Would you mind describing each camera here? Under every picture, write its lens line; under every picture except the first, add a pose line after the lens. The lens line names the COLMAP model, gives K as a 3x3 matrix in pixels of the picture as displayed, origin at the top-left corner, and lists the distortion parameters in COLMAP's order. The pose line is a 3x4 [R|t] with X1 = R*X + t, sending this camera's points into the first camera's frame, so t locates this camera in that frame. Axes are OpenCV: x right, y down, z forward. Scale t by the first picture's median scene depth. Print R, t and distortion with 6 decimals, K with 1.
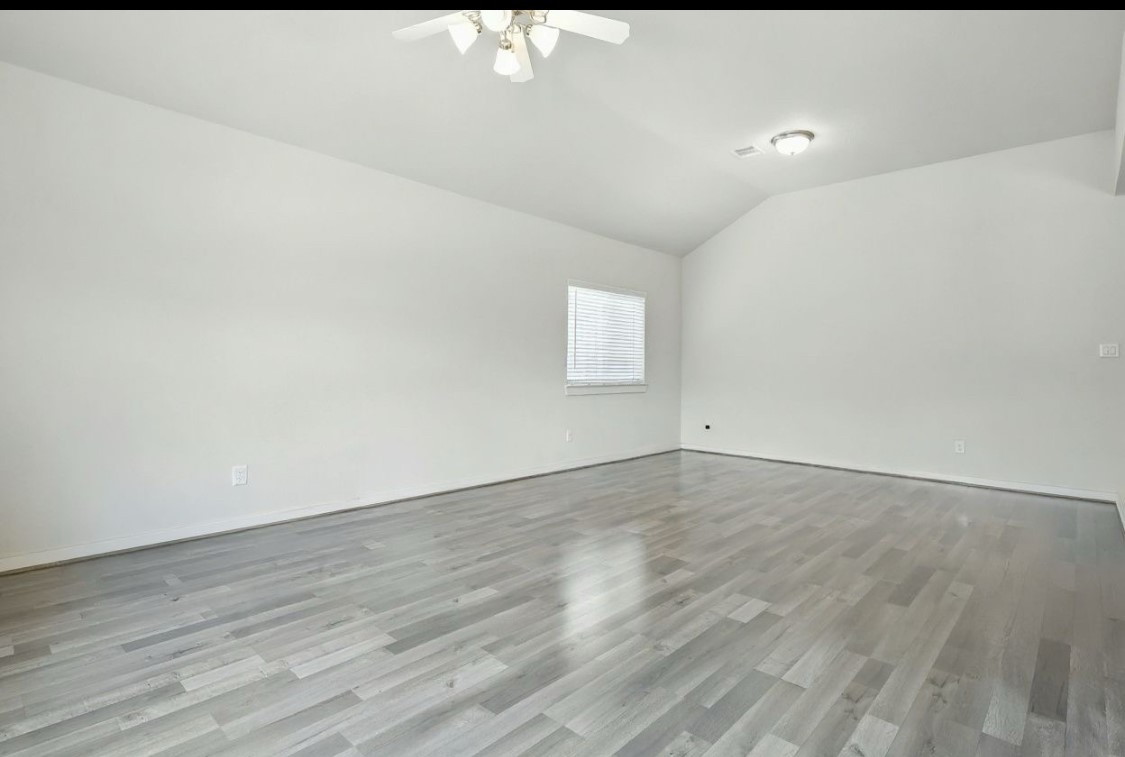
lens RADIAL K [[576.2, 0, 563.0], [0, 576.2, 376.1], [0, 0, 1]] dist [0.000416, 0.000065]
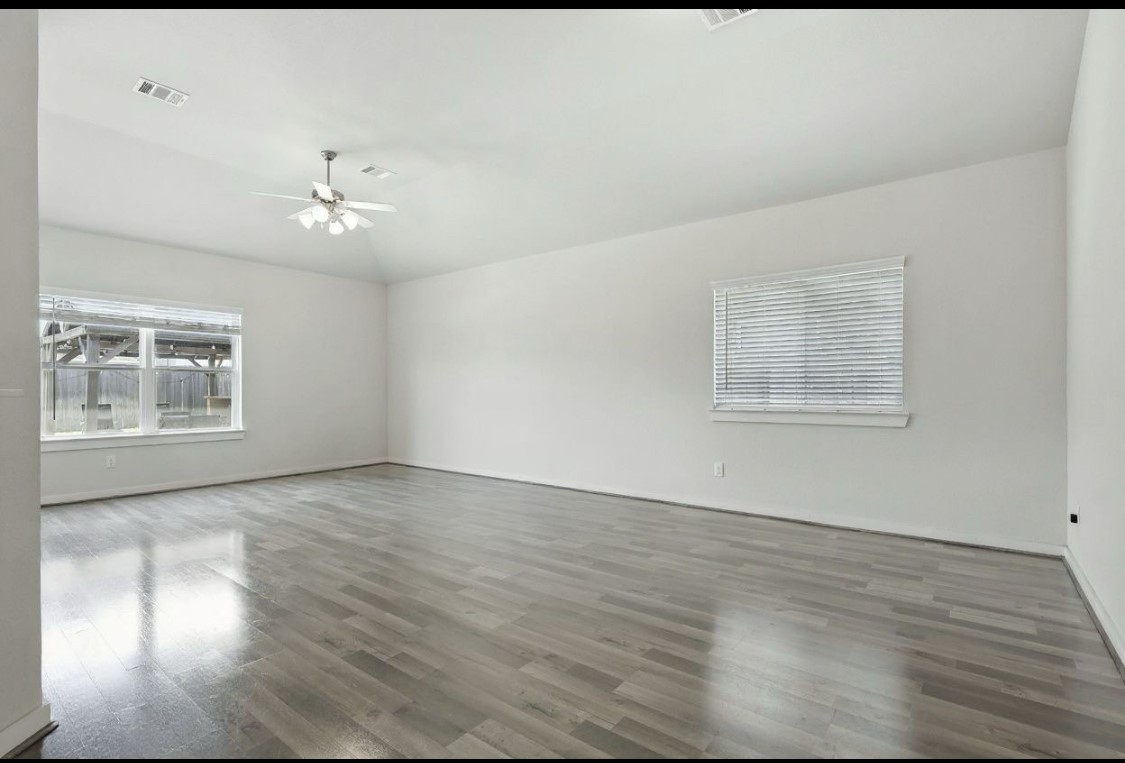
lens RADIAL K [[529.6, 0, 563.1], [0, 529.6, 386.5], [0, 0, 1]] dist [0.001020, 0.000002]
pose [[0.077310, -0.011201, -0.996944, 1.421205], [-0.008638, 0.999892, -0.011904, -0.009947], [0.996970, 0.009532, 0.077205, 1.311541]]
